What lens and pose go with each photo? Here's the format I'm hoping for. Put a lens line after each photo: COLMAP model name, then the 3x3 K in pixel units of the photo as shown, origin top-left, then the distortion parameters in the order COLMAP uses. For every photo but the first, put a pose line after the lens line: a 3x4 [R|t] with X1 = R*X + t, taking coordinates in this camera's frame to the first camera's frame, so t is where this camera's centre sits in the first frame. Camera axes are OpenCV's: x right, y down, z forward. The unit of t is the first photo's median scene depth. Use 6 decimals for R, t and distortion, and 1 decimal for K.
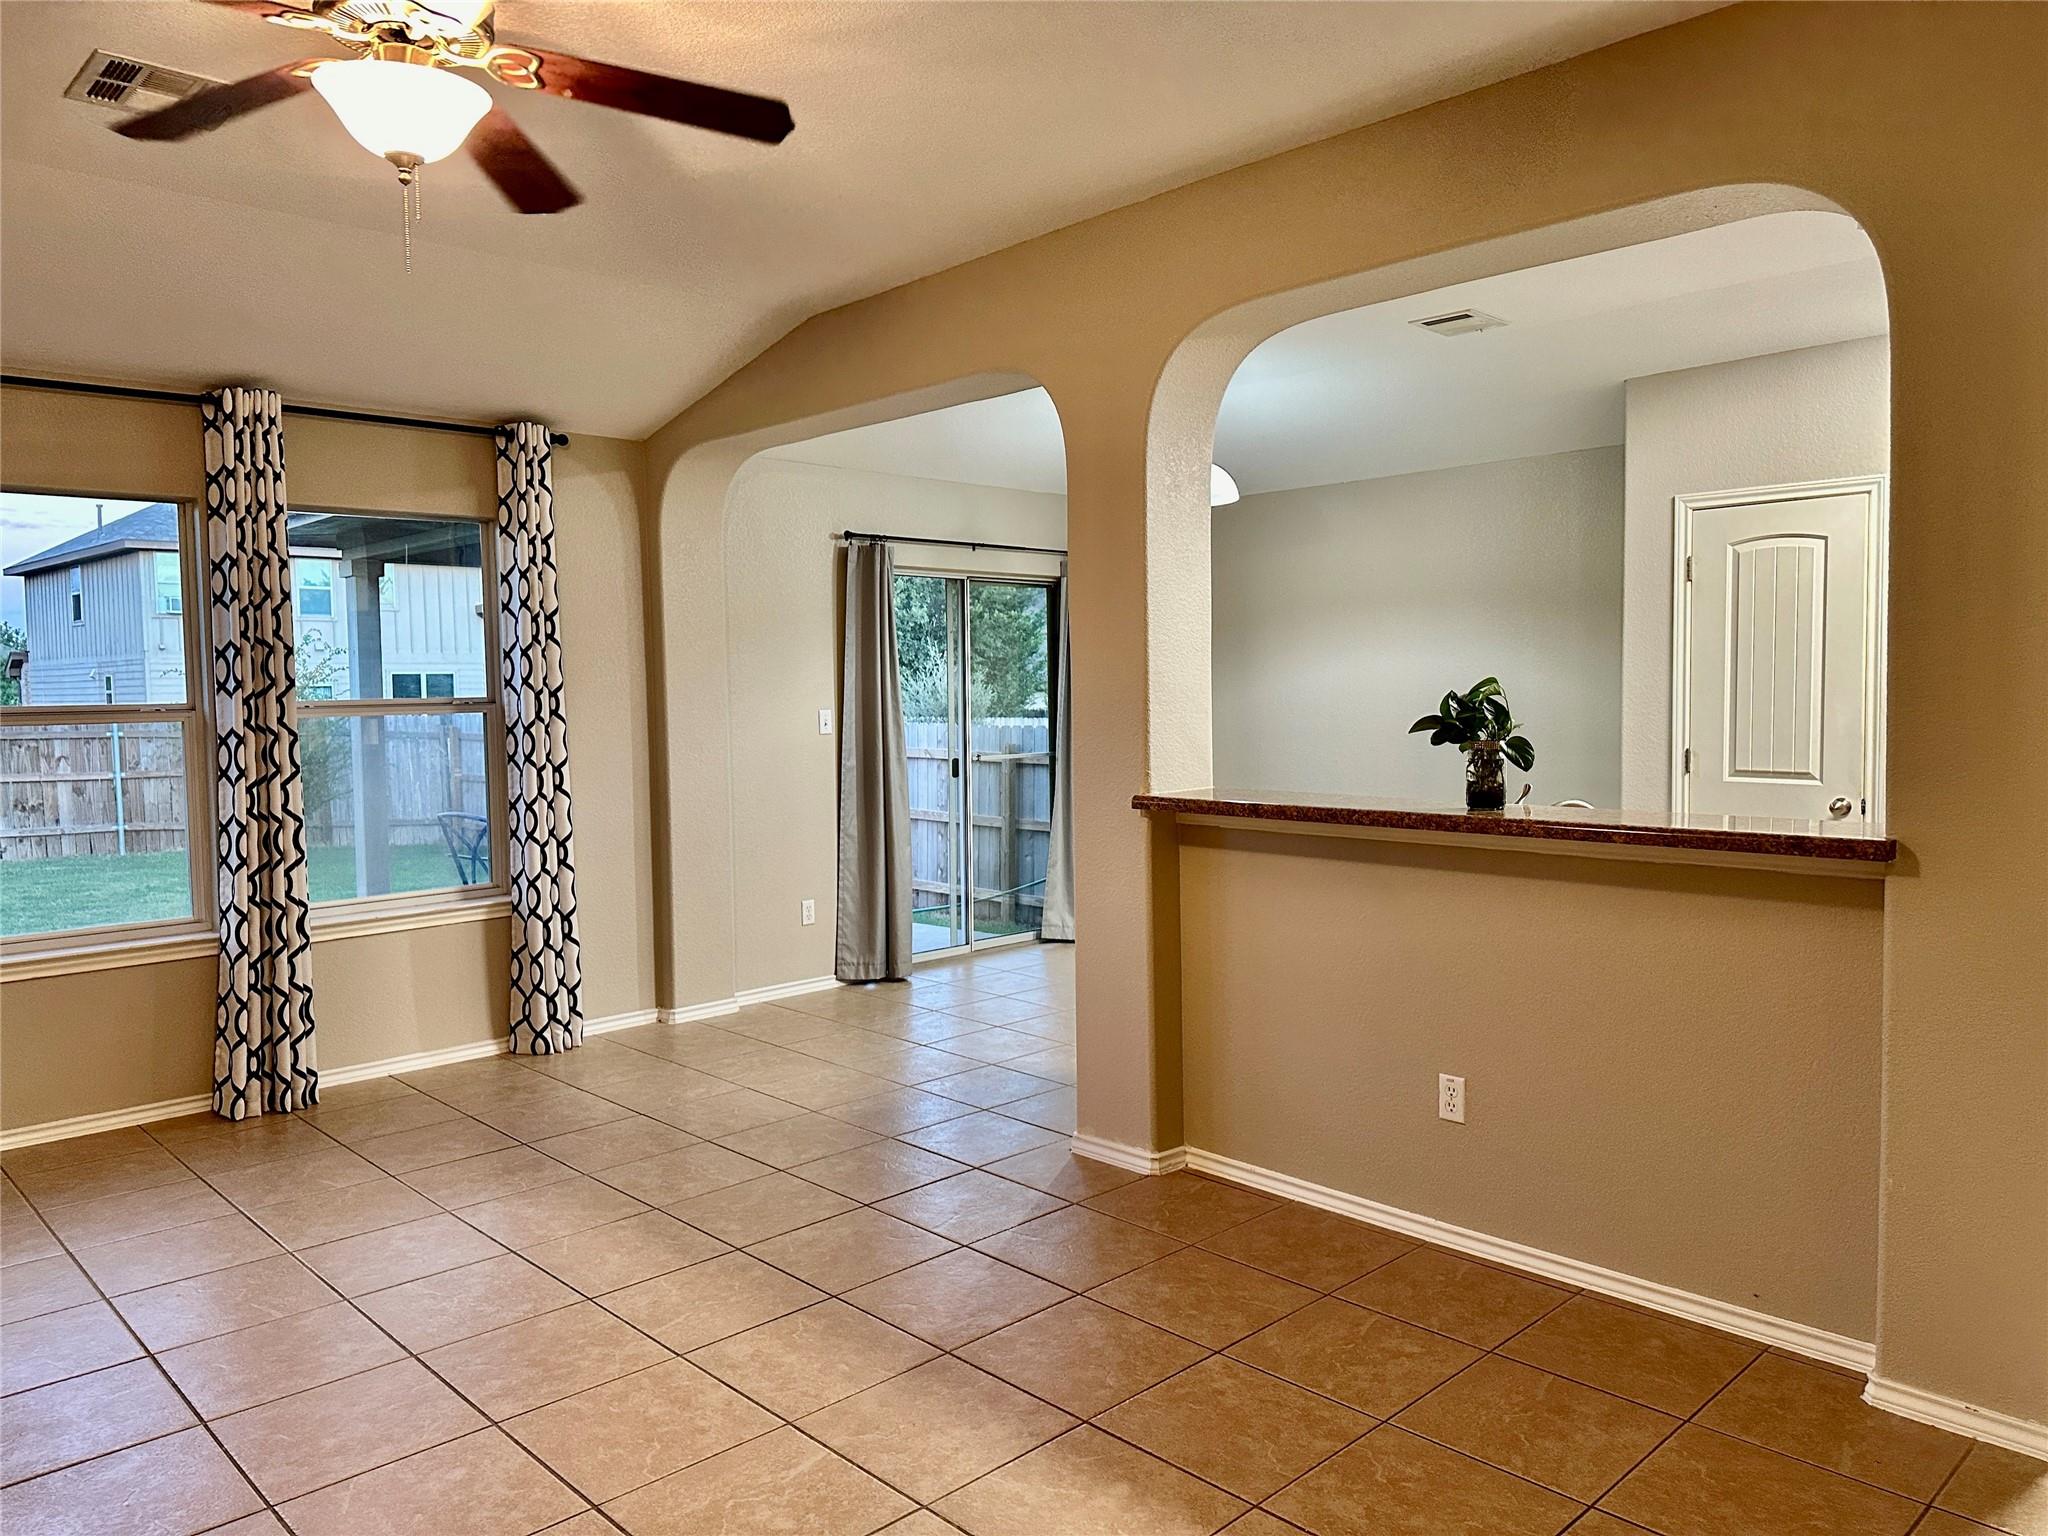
lens RADIAL K [[1433.1, 0, 1037.7], [0, 1433.1, 756.2], [0, 0, 1]] dist [0.054017, -0.085129]
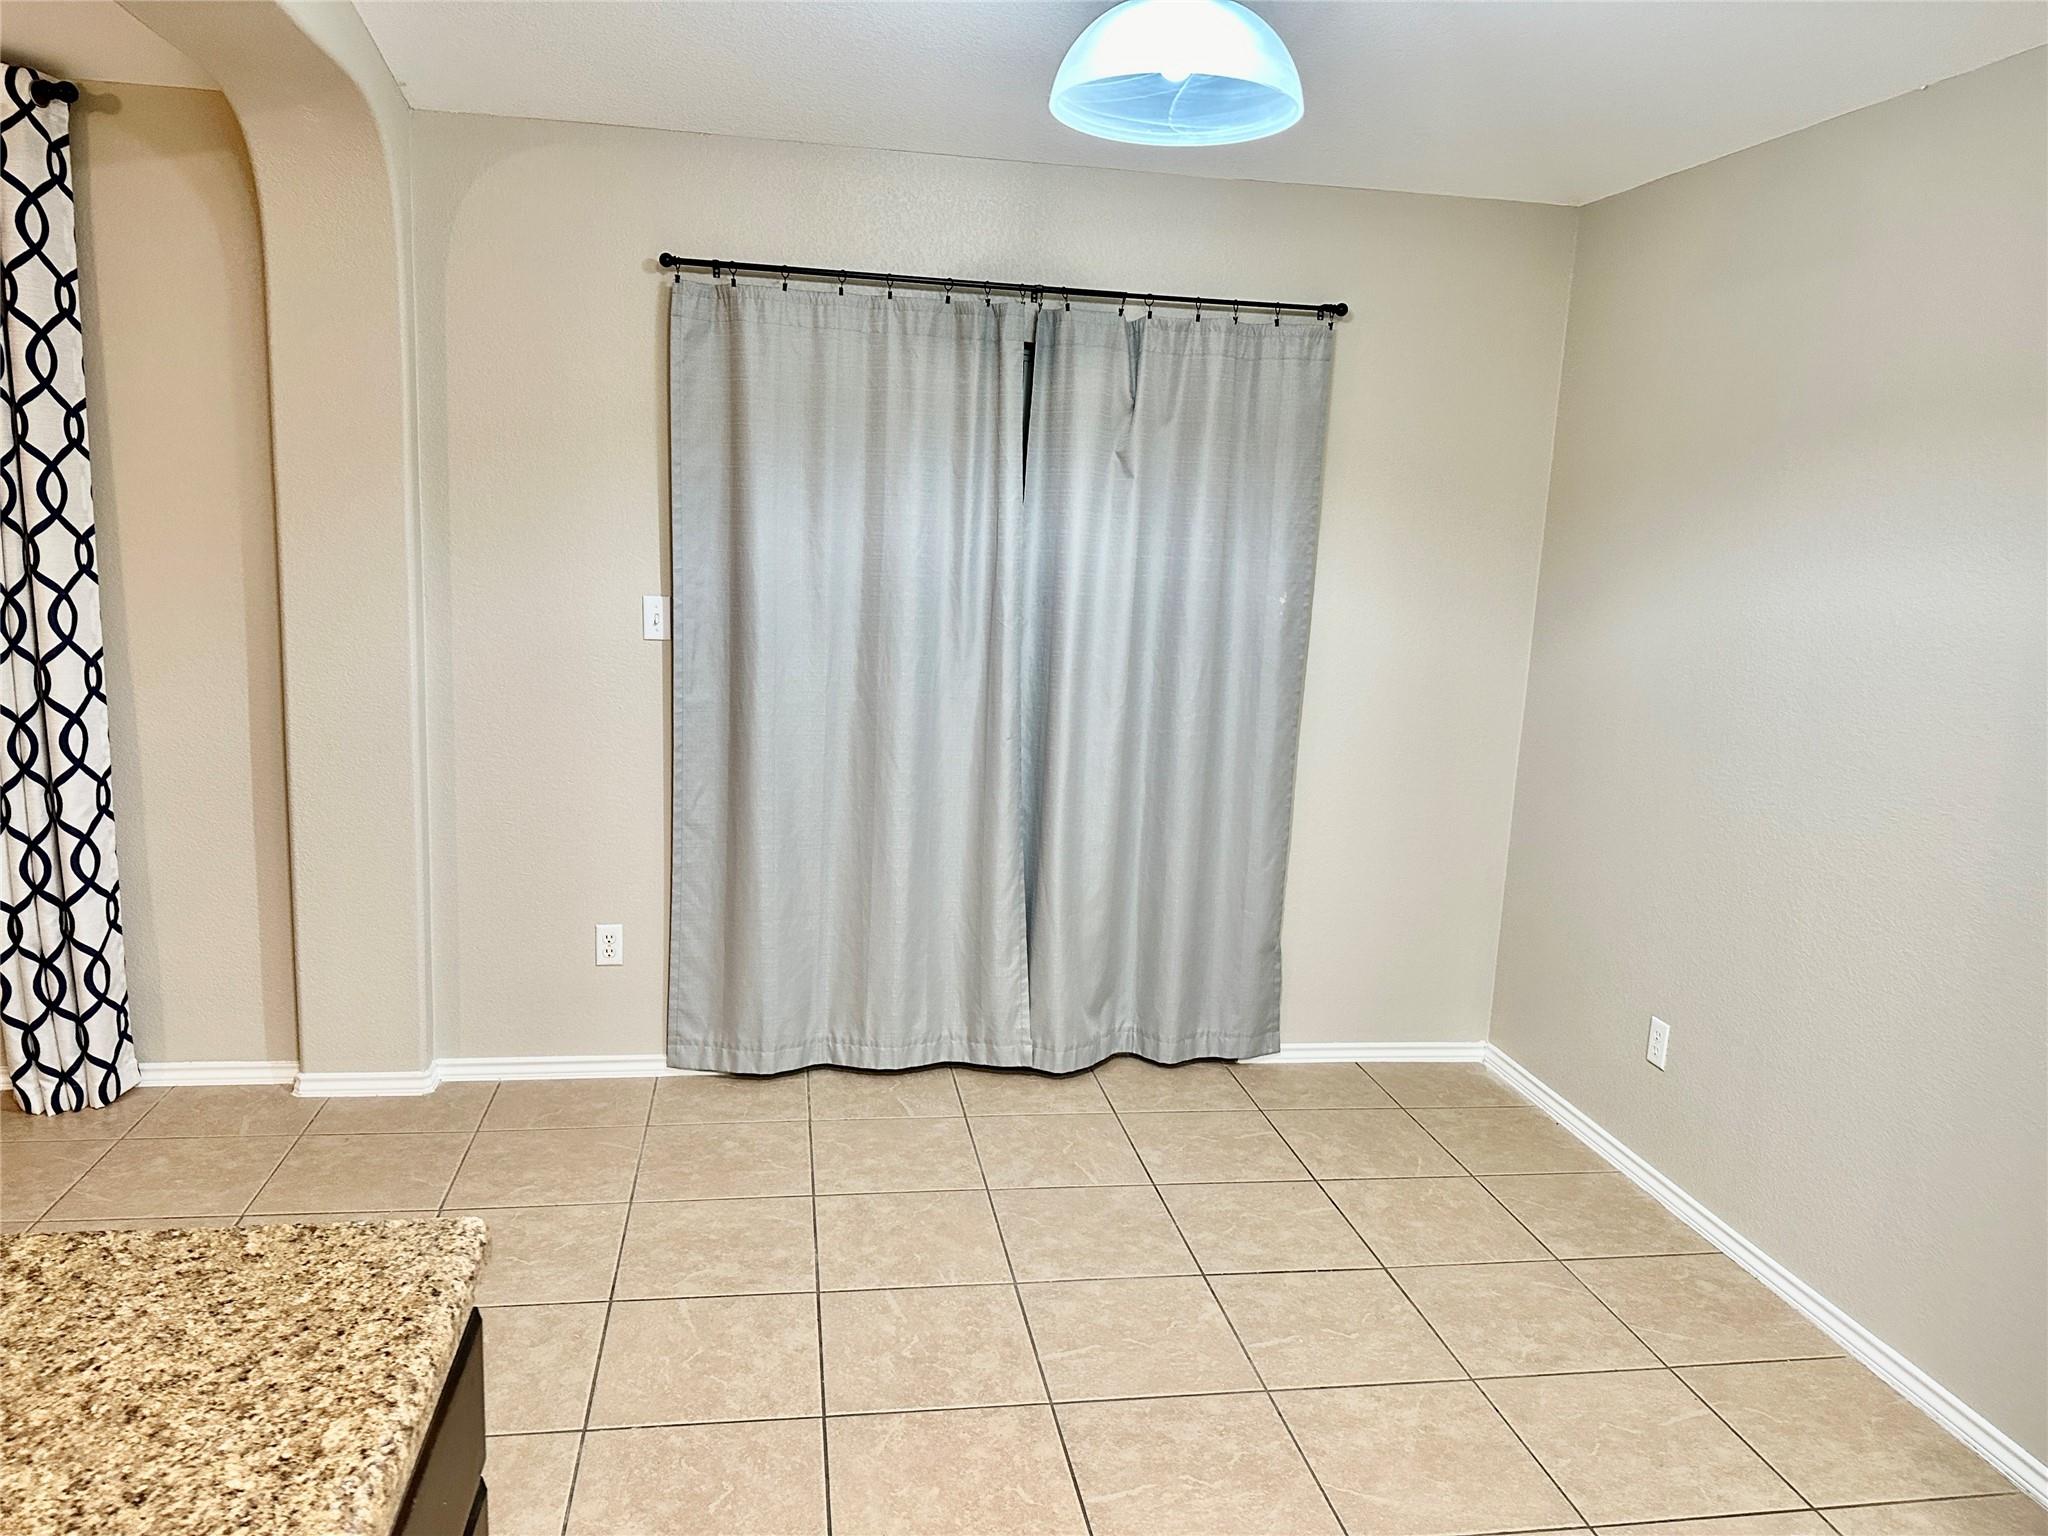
lens RADIAL K [[1433.1, 0, 981.8], [0, 1433.1, 779.8], [0, 0, 1]] dist [0.054017, -0.085129]
pose [[0.804996, 0.155240, -0.572609, 0.456031], [-0.083297, 0.985173, 0.149988, -0.090870], [0.587403, -0.073043, 0.805992, 1.006391]]
